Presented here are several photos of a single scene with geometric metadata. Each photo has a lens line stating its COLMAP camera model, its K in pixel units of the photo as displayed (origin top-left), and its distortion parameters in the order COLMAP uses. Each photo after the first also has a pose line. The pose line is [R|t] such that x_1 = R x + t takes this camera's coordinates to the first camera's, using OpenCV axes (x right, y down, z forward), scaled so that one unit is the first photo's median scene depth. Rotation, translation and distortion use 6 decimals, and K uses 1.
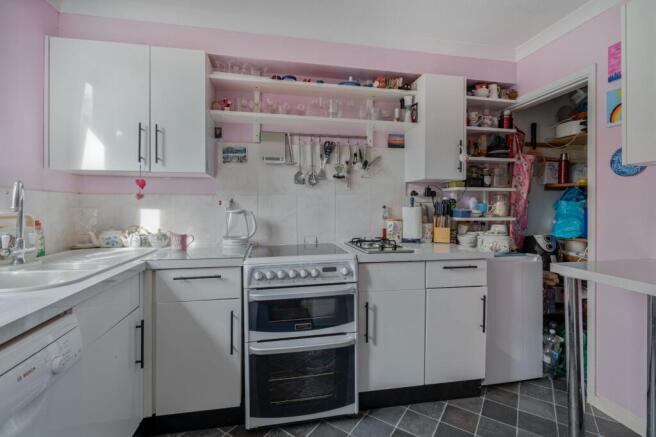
lens RADIAL K [[300.5, 0, 328.0], [0, 300.5, 218.5], [0, 0, 1]] dist [-0.012280, -0.000049]
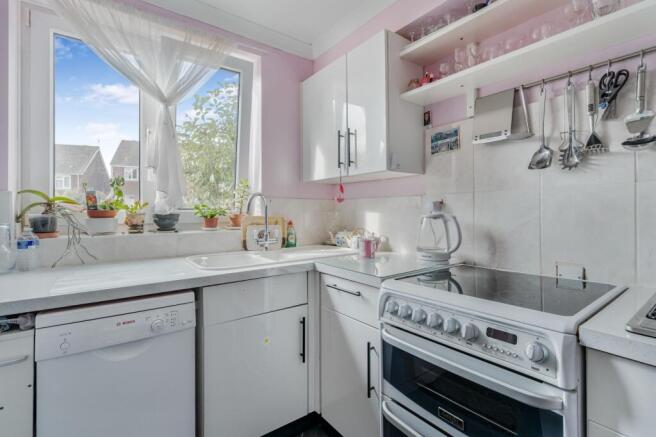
lens RADIAL K [[300.5, 0, 328.0], [0, 300.5, 218.5], [0, 0, 1]] dist [-0.012280, -0.000049]
pose [[0.432863, 0.019539, -0.901248, 0.250309], [-0.032916, 0.999441, 0.005858, -0.012303], [0.900859, 0.027130, 0.433264, 0.415409]]
